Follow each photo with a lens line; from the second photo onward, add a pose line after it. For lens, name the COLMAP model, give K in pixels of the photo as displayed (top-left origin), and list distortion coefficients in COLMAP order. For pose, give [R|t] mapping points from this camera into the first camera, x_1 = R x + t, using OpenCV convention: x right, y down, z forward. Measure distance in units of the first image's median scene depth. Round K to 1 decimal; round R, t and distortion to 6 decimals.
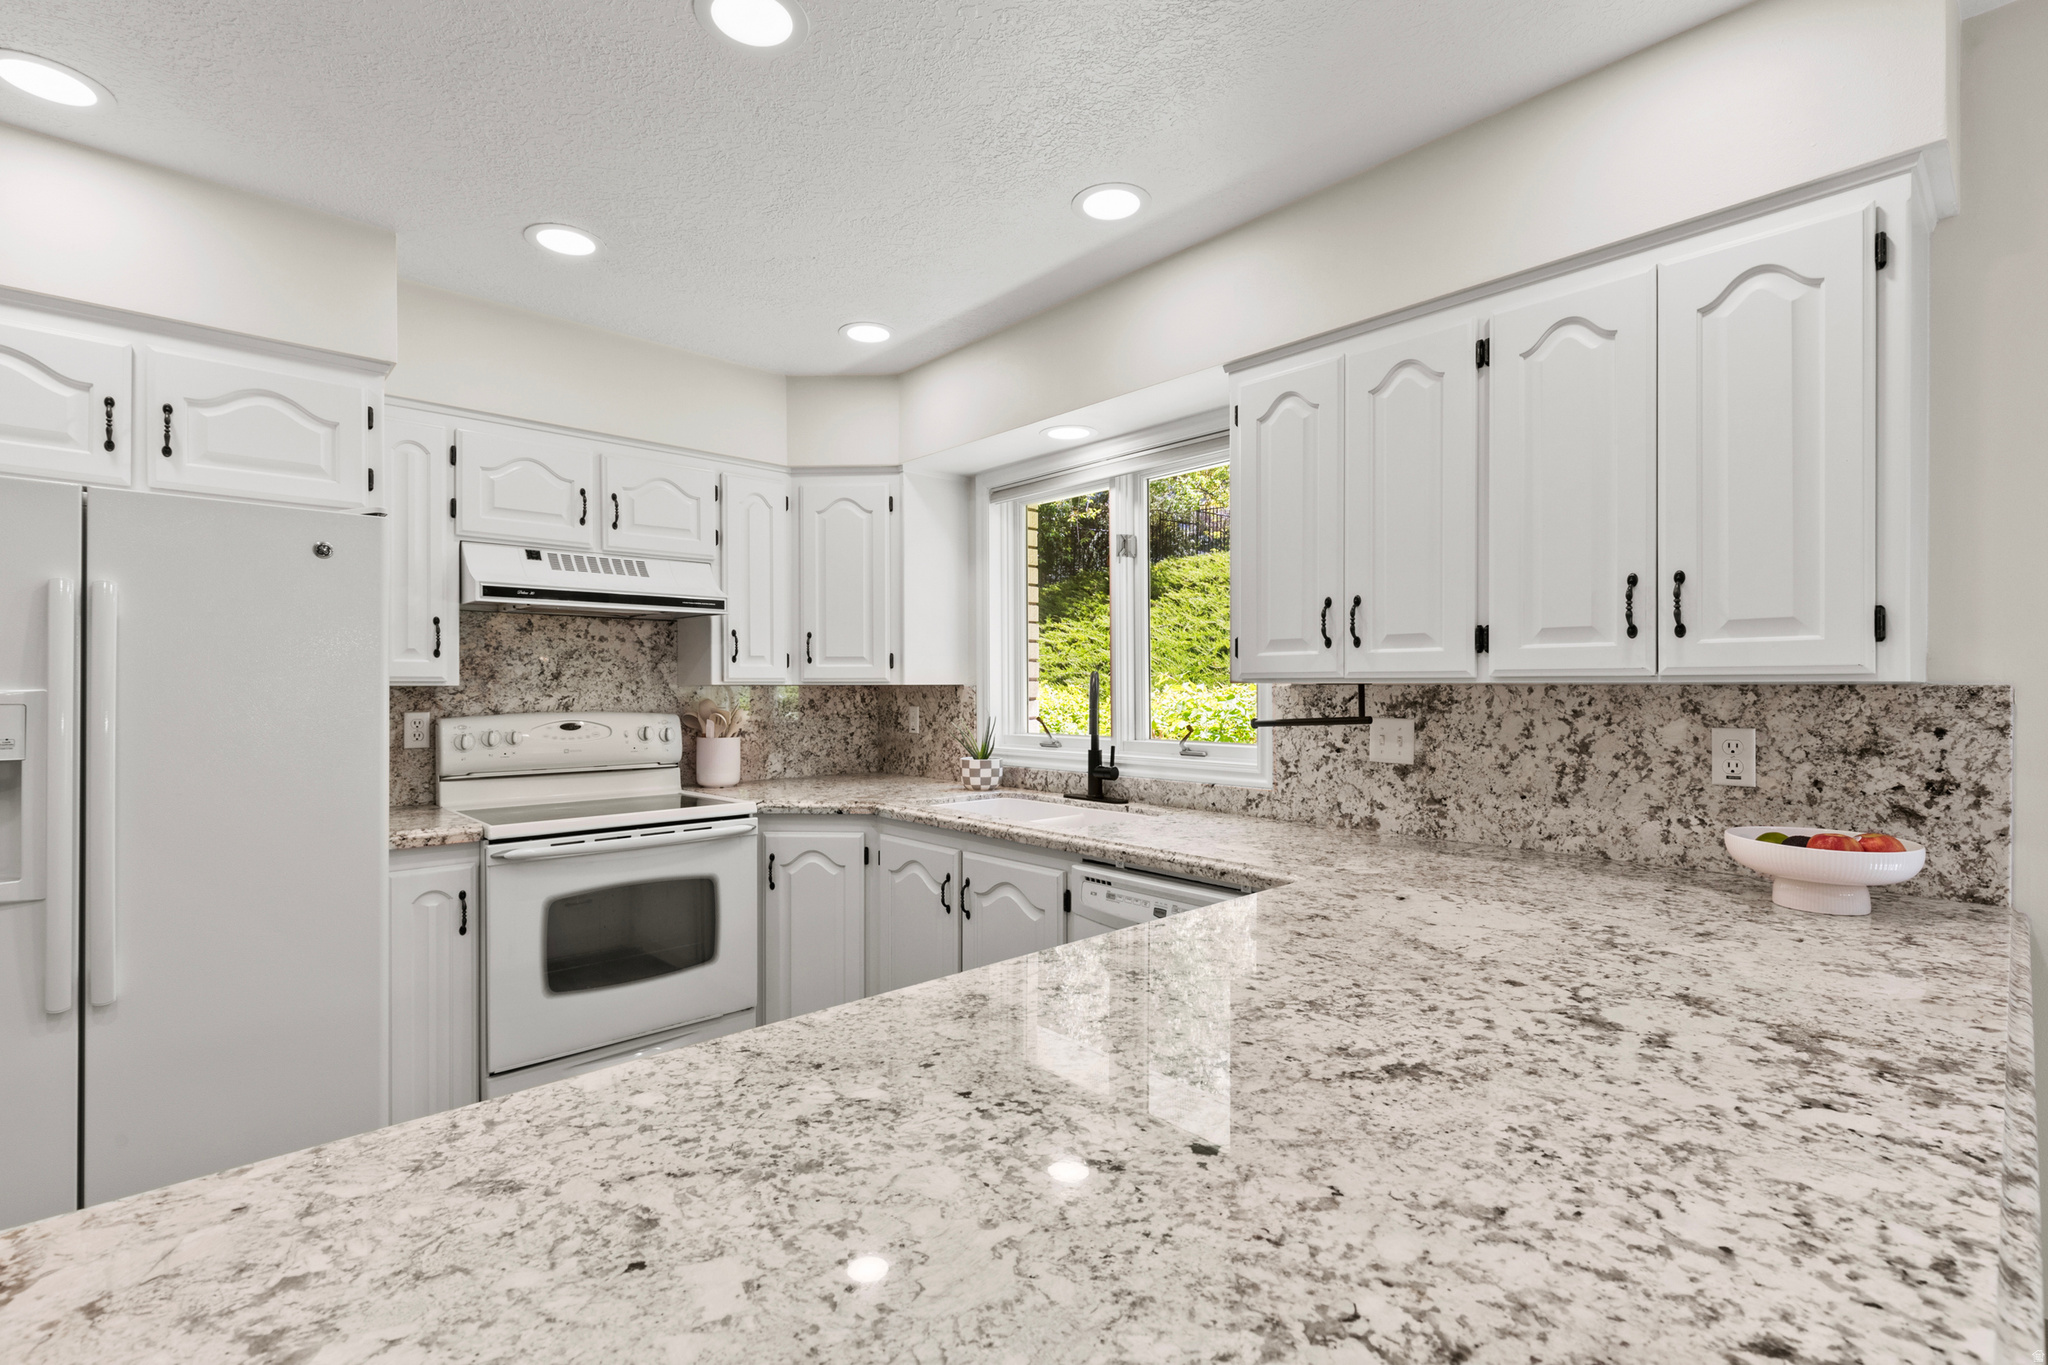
lens RADIAL K [[915.9, 0, 1008.9], [0, 915.9, 686.9], [0, 0, 1]] dist [-0.000202, -0.000666]
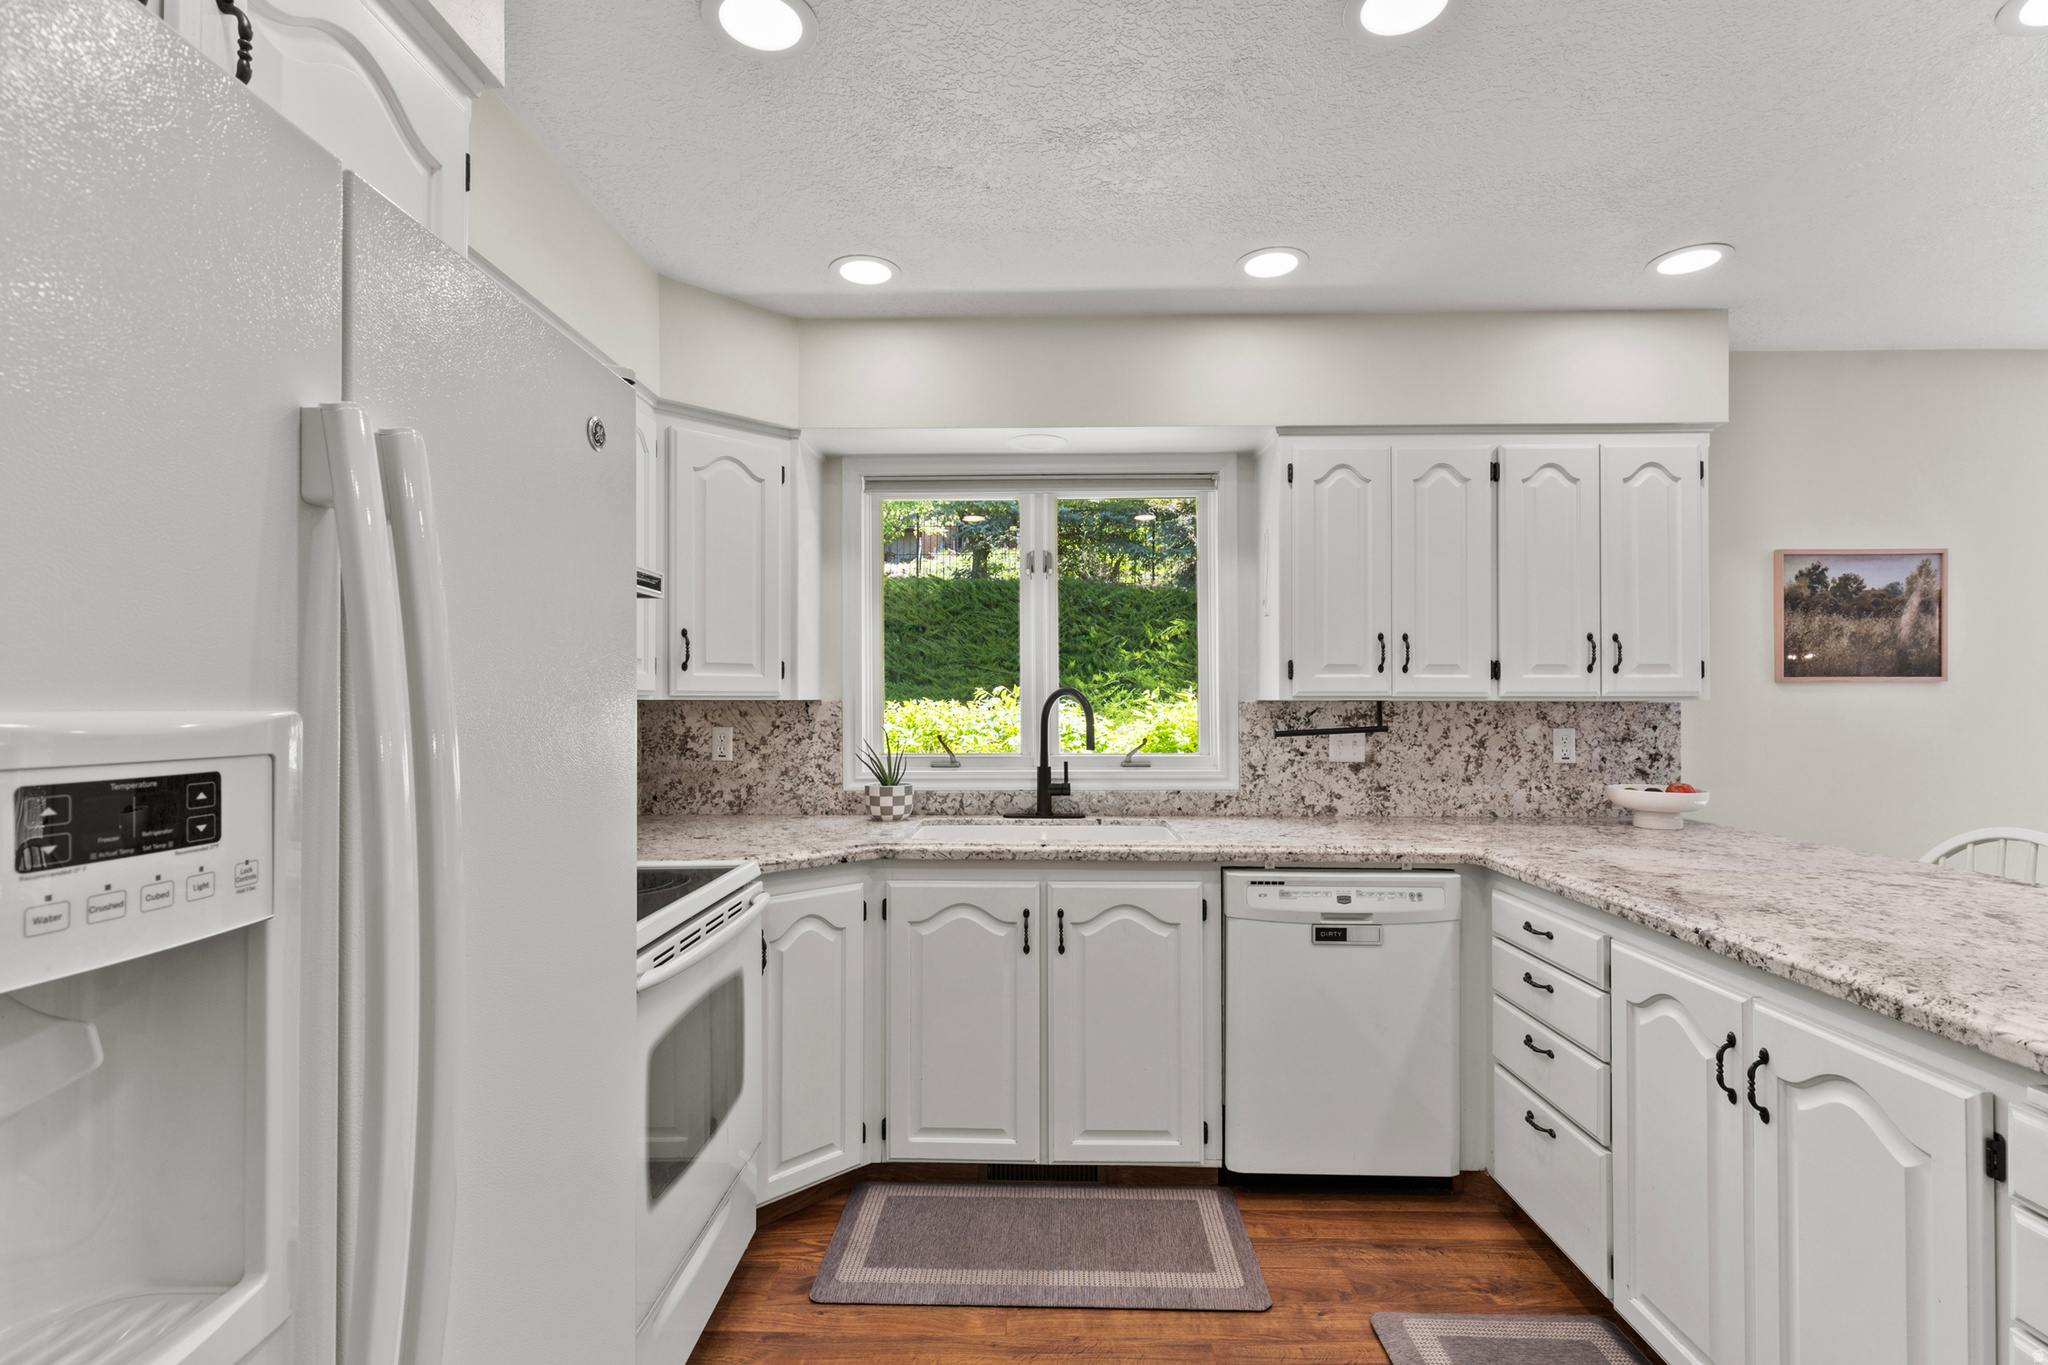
lens RADIAL K [[935.5, 0, 1009.0], [0, 935.5, 689.7], [0, 0, 1]] dist [0.002220, -0.000828]
pose [[0.693096, 0.010276, 0.720772, -0.837843], [-0.000815, 0.999909, -0.013472, -0.000580], [-0.720845, 0.008750, 0.693041, 0.415481]]
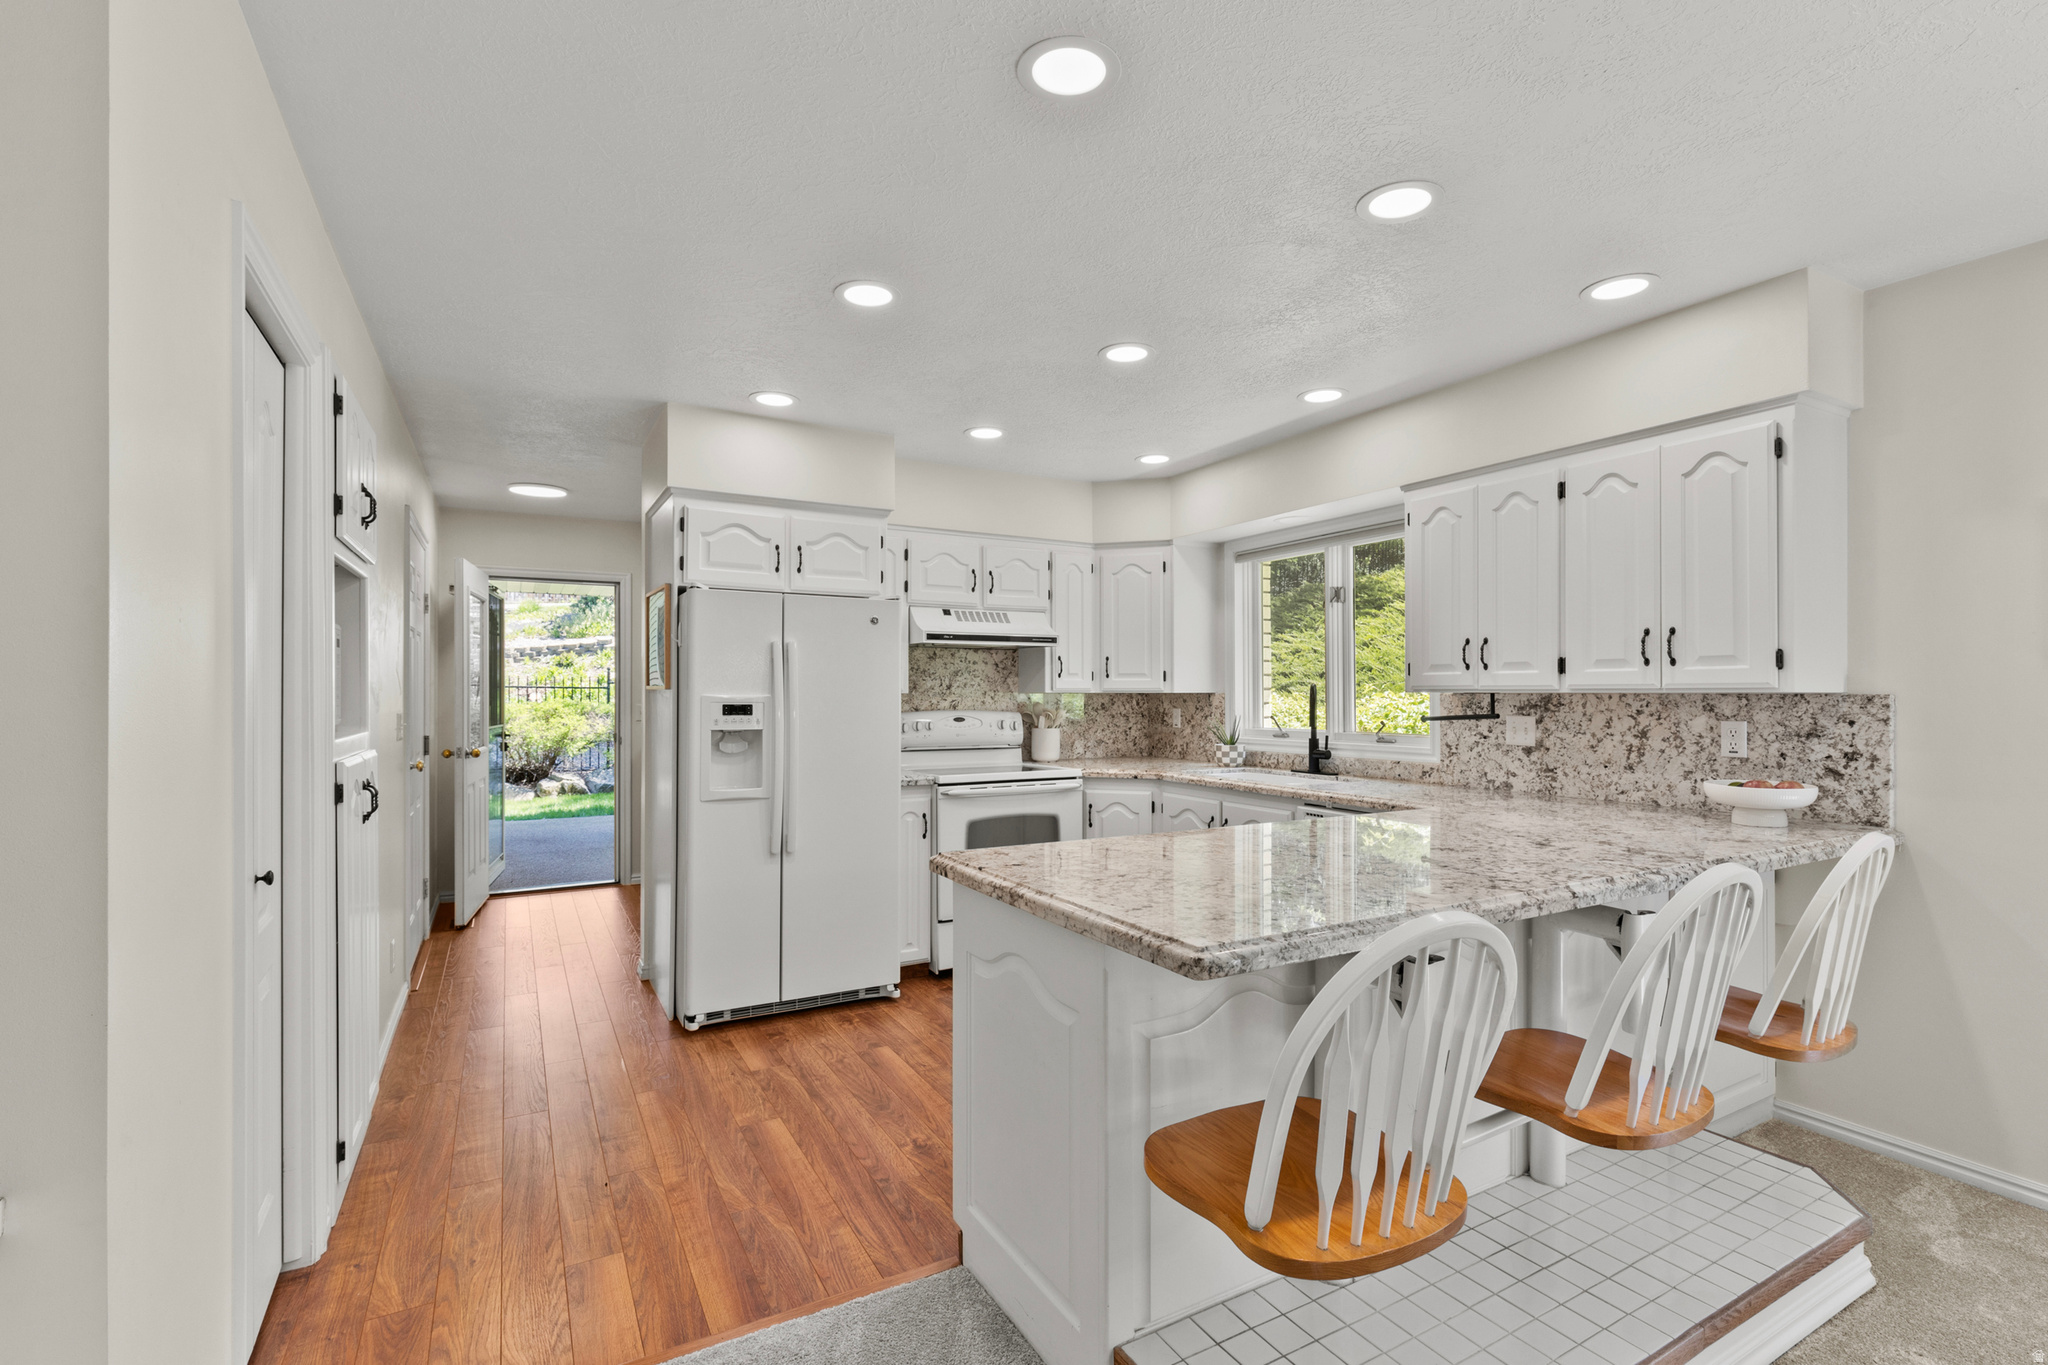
lens RADIAL K [[906.1, 0, 1001.4], [0, 906.1, 688.5], [0, 0, 1]] dist [0.000903, -0.002835]
pose [[0.970235, -0.000461, -0.242167, -0.046847], [-0.000973, 0.999983, -0.005801, -0.000822], [0.242165, 0.005864, 0.970217, -0.628531]]
